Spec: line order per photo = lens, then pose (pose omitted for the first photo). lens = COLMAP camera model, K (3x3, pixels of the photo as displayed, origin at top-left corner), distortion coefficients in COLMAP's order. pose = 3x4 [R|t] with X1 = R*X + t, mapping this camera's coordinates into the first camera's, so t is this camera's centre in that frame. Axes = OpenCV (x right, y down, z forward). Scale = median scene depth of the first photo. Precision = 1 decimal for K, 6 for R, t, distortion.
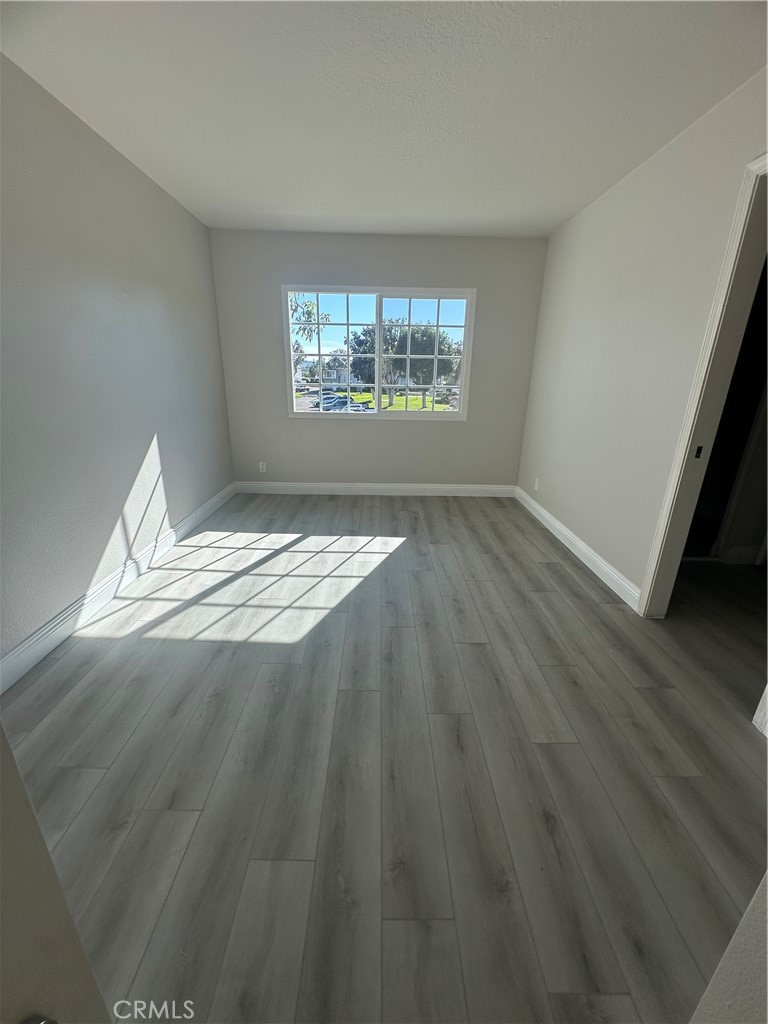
lens RADIAL K [[409.5, 0, 381.9], [0, 409.5, 512.7], [0, 0, 1]] dist [-0.000541, 0.000487]
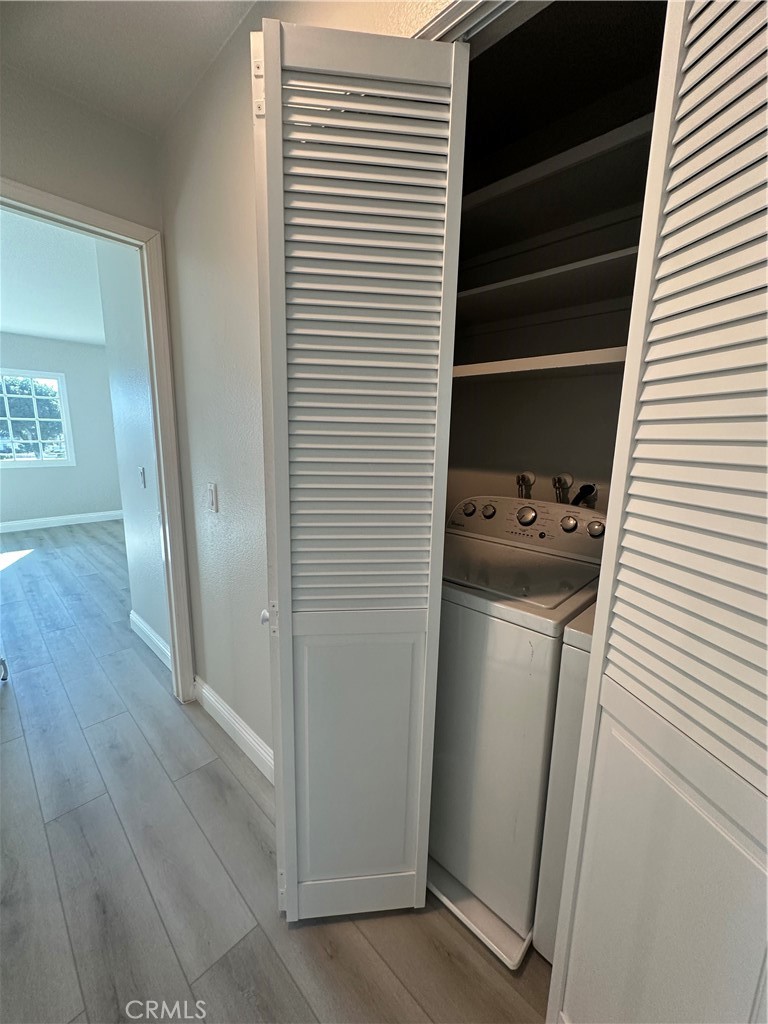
lens RADIAL K [[409.2, 0, 384.6], [0, 409.2, 517.5], [0, 0, 1]] dist [-0.001086, 0.000330]
pose [[0.700796, -0.140517, 0.699386, -0.049412], [0.226286, 0.973563, -0.031139, 0.228757], [-0.676521, 0.180084, 0.714066, -0.660122]]
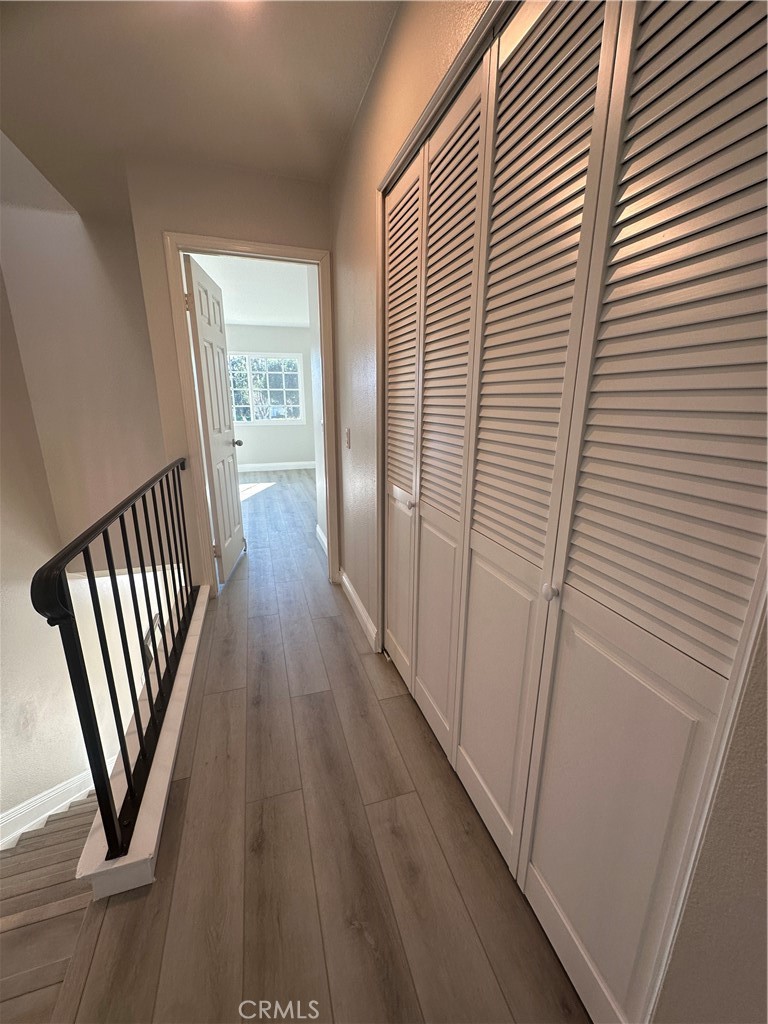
lens RADIAL K [[409.5, 0, 381.9], [0, 409.5, 512.7], [0, 0, 1]] dist [-0.000541, 0.000487]
pose [[0.956090, -0.089244, 0.279156, -0.010134], [0.106245, 0.993259, -0.046344, 0.298905], [-0.273138, 0.073968, 0.959127, -0.835644]]
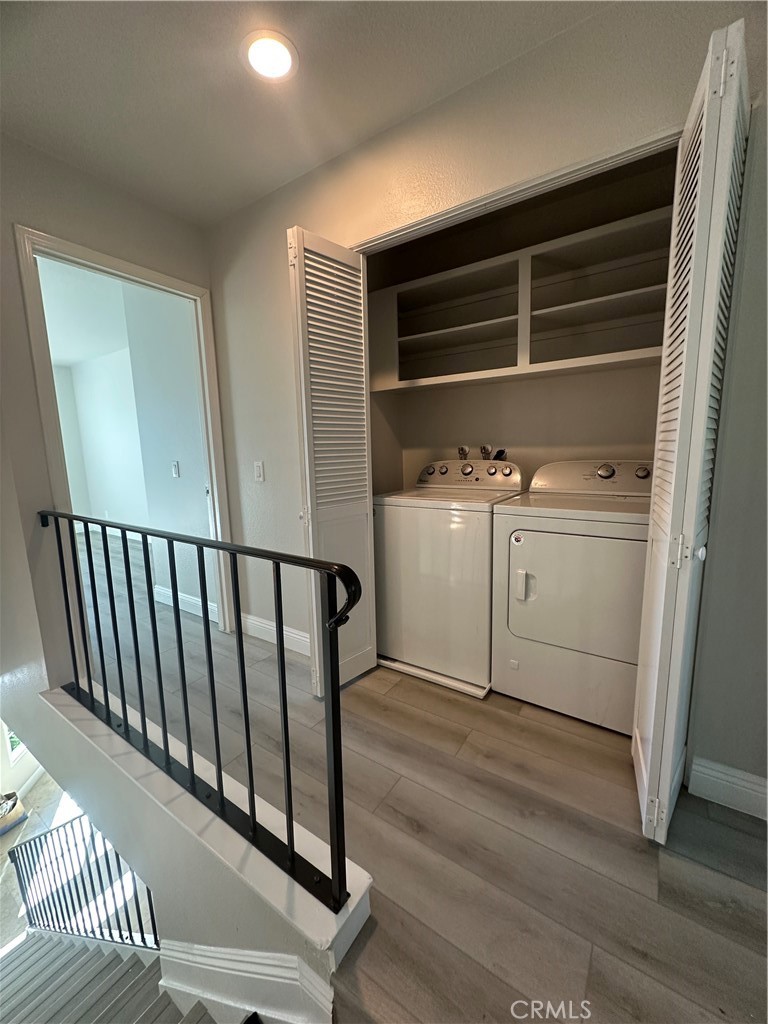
lens RADIAL K [[409.5, 0, 381.9], [0, 409.5, 512.7], [0, 0, 1]] dist [-0.000541, 0.000487]
pose [[0.567692, -0.162886, 0.806966, -0.277145], [0.297527, 0.954569, -0.016628, 0.280118], [-0.767596, 0.249534, 0.590364, -0.729744]]
